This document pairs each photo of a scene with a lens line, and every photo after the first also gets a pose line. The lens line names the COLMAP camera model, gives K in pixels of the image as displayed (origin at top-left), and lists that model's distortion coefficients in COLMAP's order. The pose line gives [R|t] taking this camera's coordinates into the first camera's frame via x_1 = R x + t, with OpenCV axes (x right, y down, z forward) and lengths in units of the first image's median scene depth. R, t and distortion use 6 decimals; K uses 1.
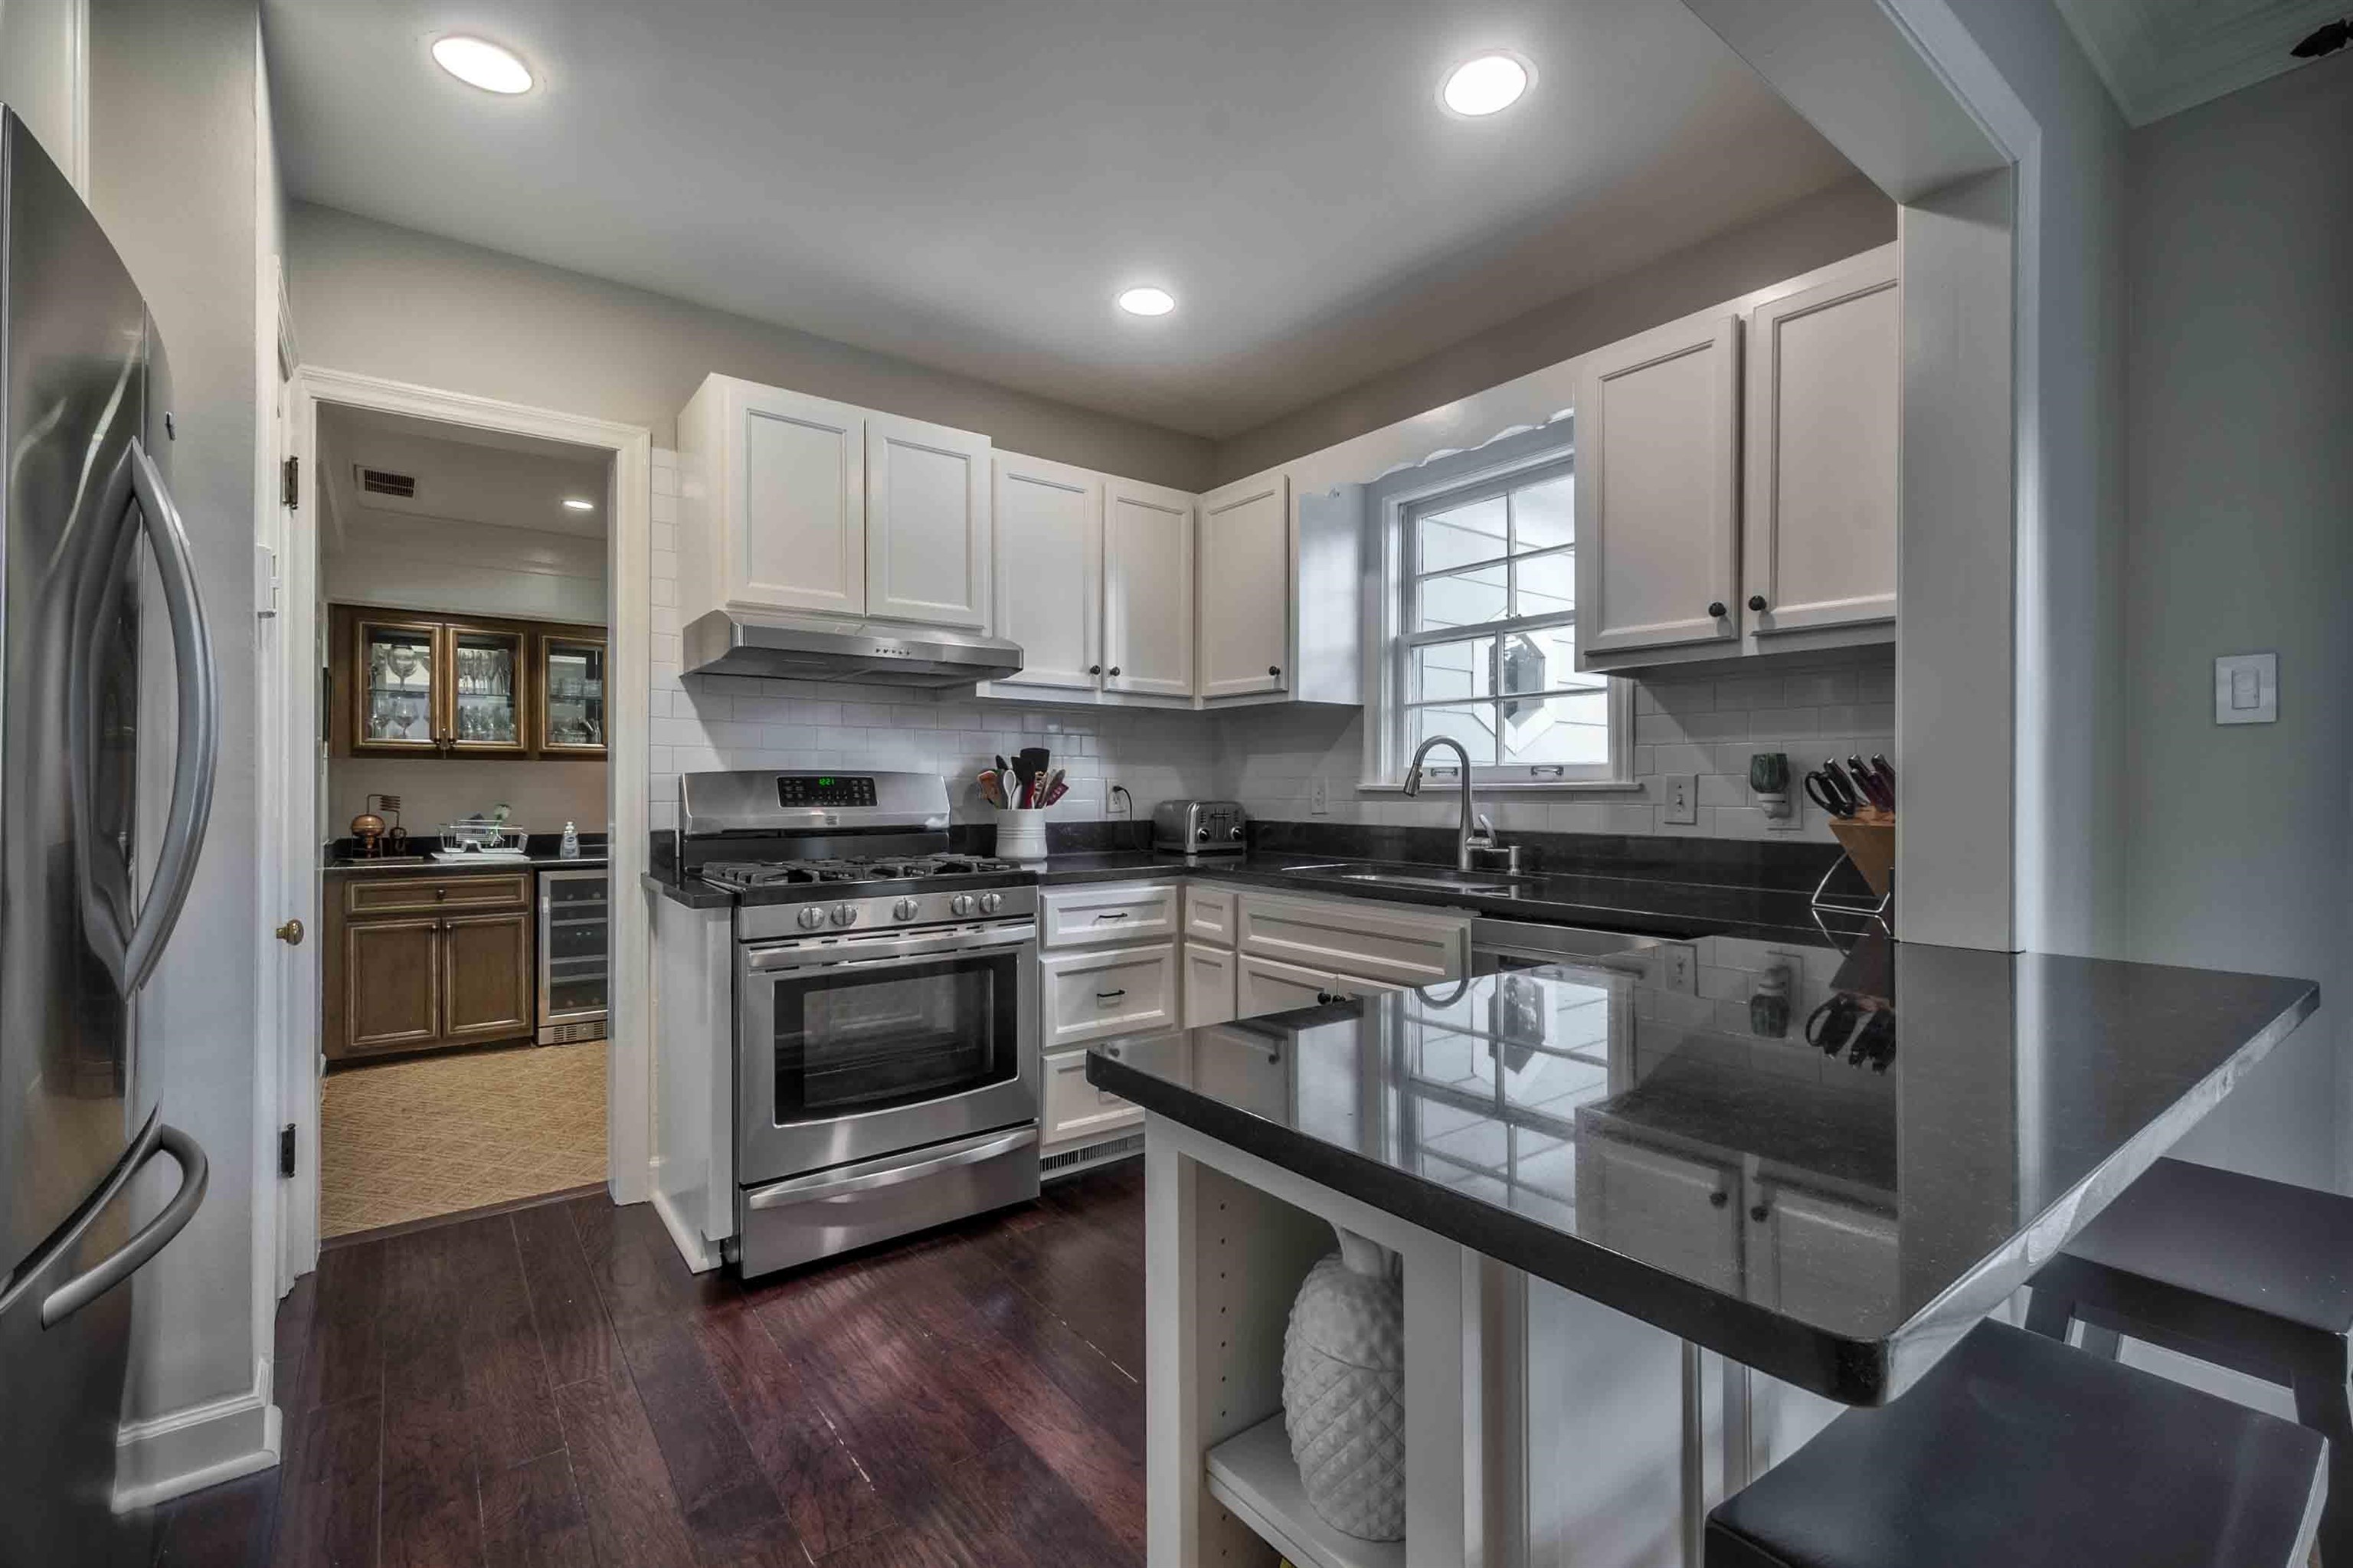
lens RADIAL K [[1044.0, 0, 1189.4], [0, 1044.0, 783.7], [0, 0, 1]] dist [-0.000147, -0.000126]
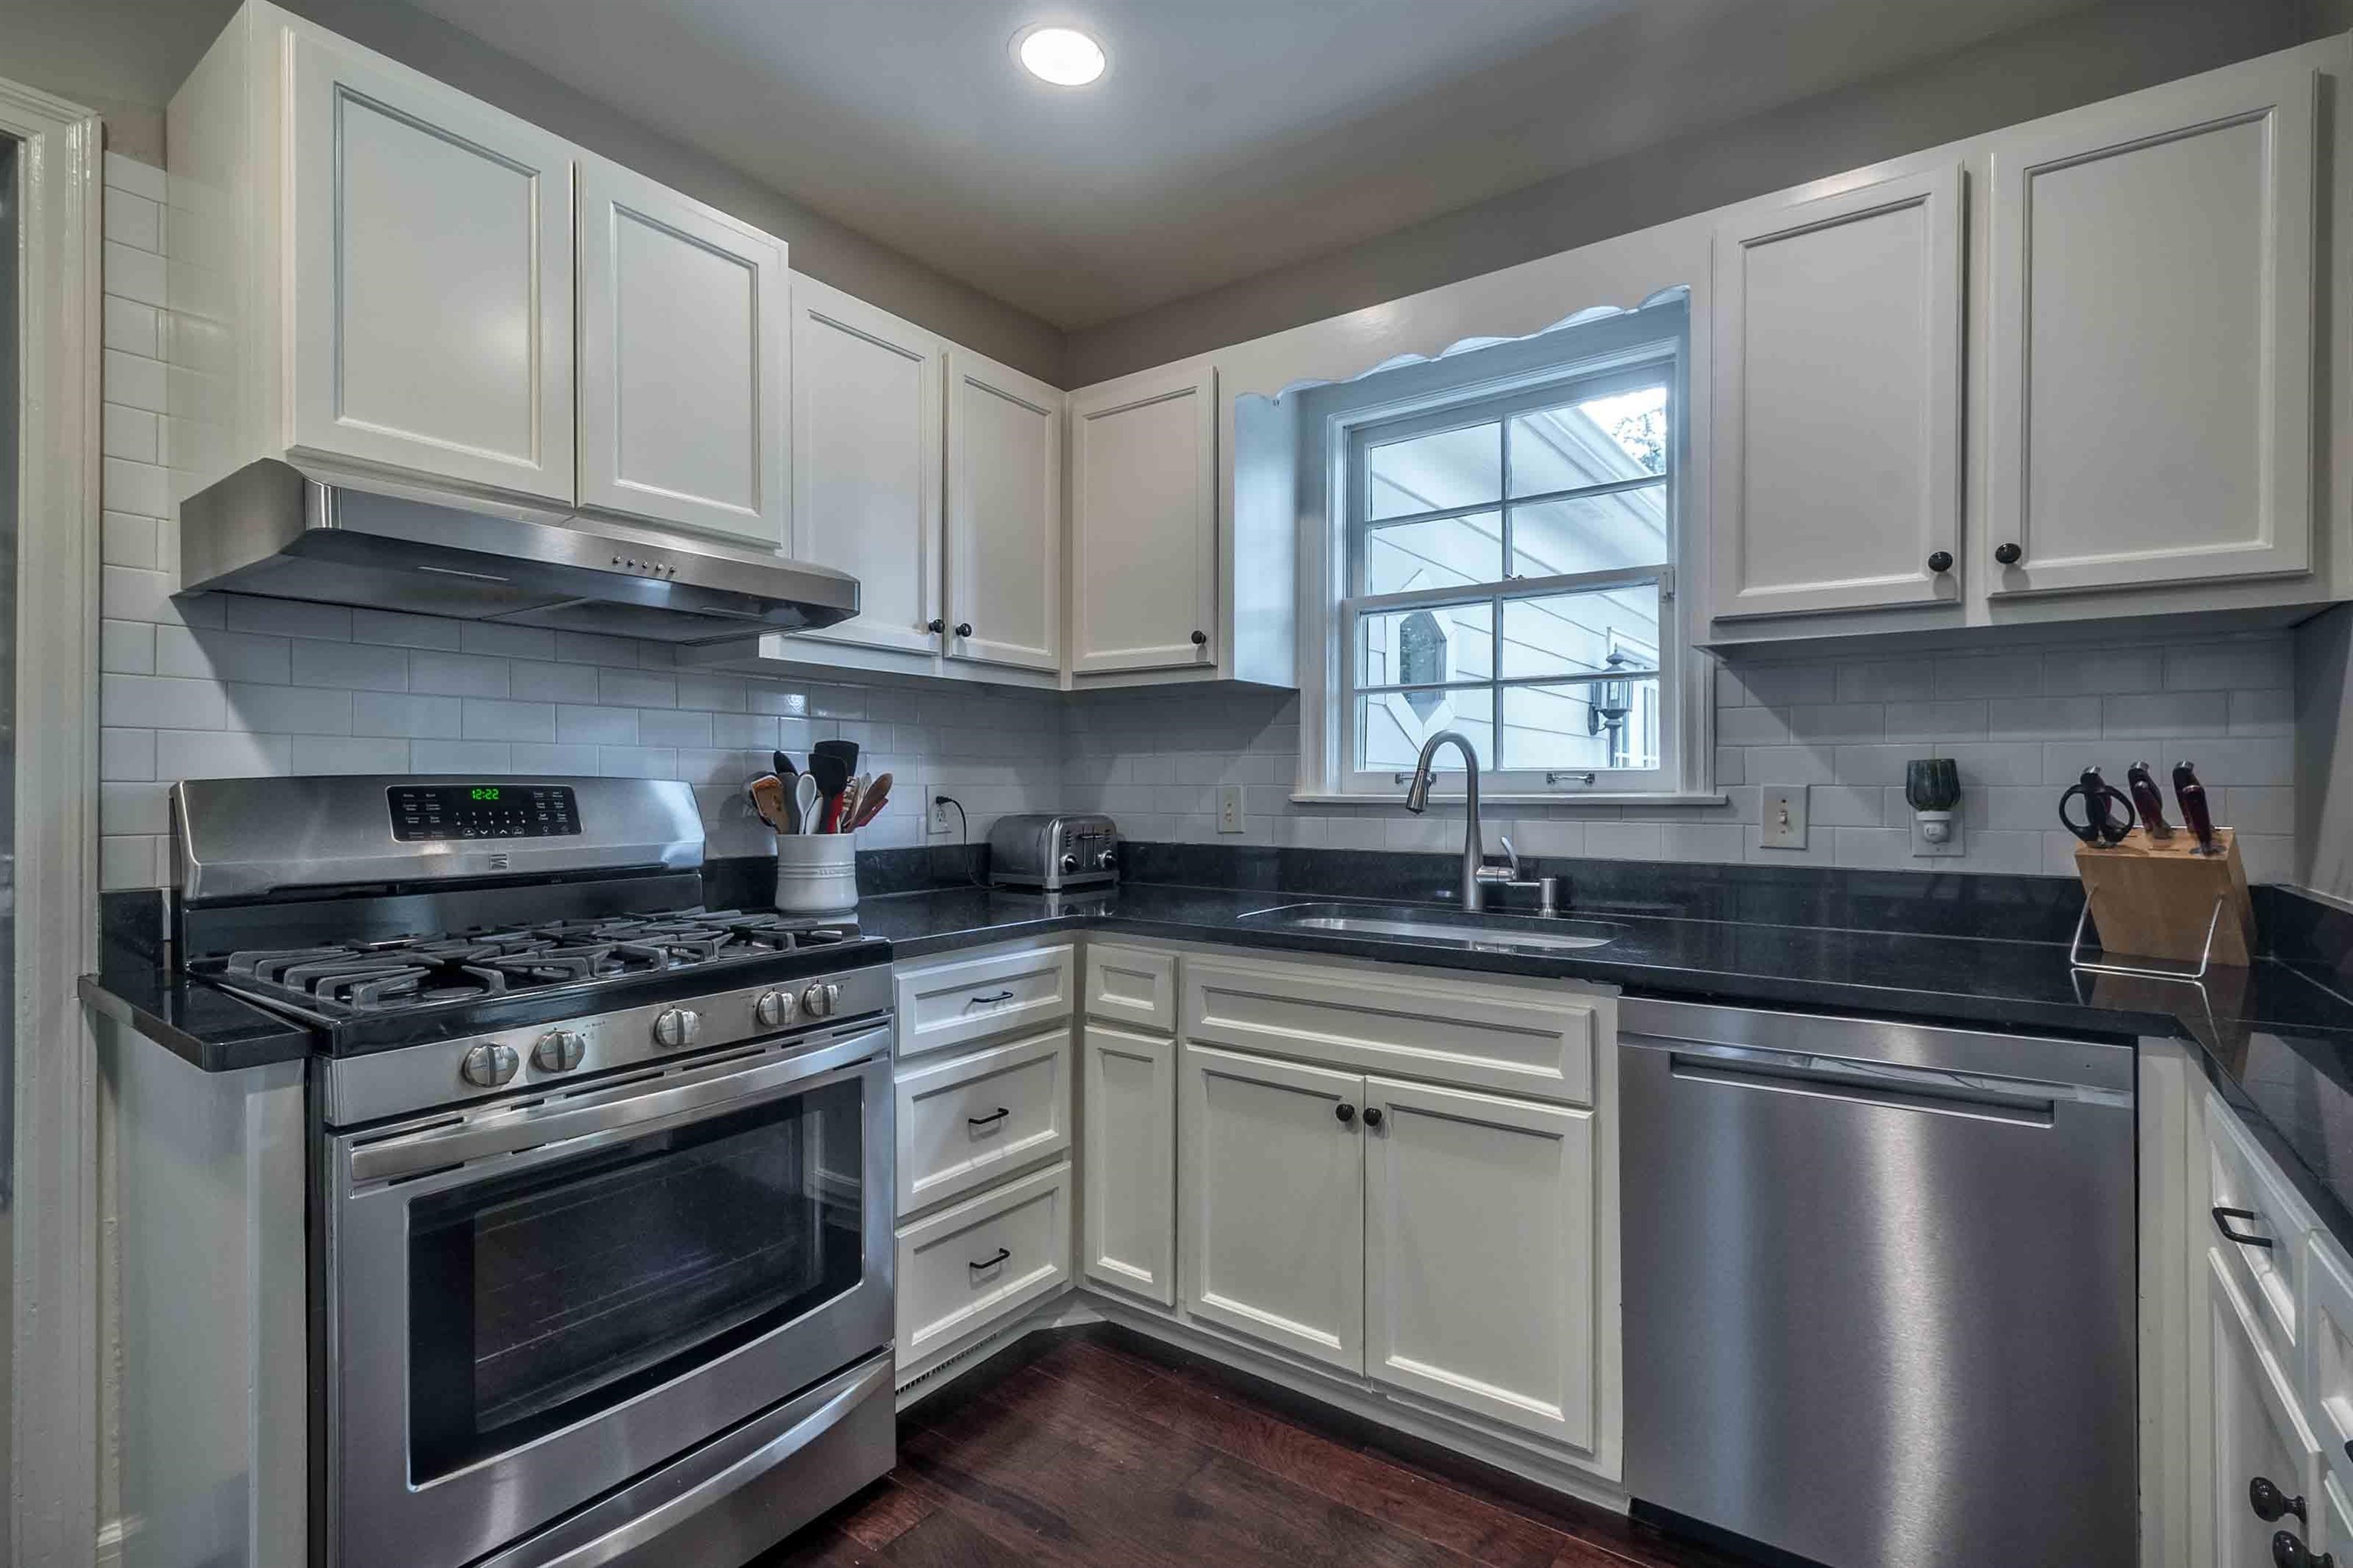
lens RADIAL K [[1044.0, 0, 1163.0], [0, 1044.0, 781.8], [0, 0, 1]] dist [-0.000147, -0.000126]
pose [[0.952033, -0.000172, 0.305996, -0.172768], [0.000004, 1.000000, 0.000548, -0.009590], [-0.305996, -0.000520, 0.952033, 0.344857]]
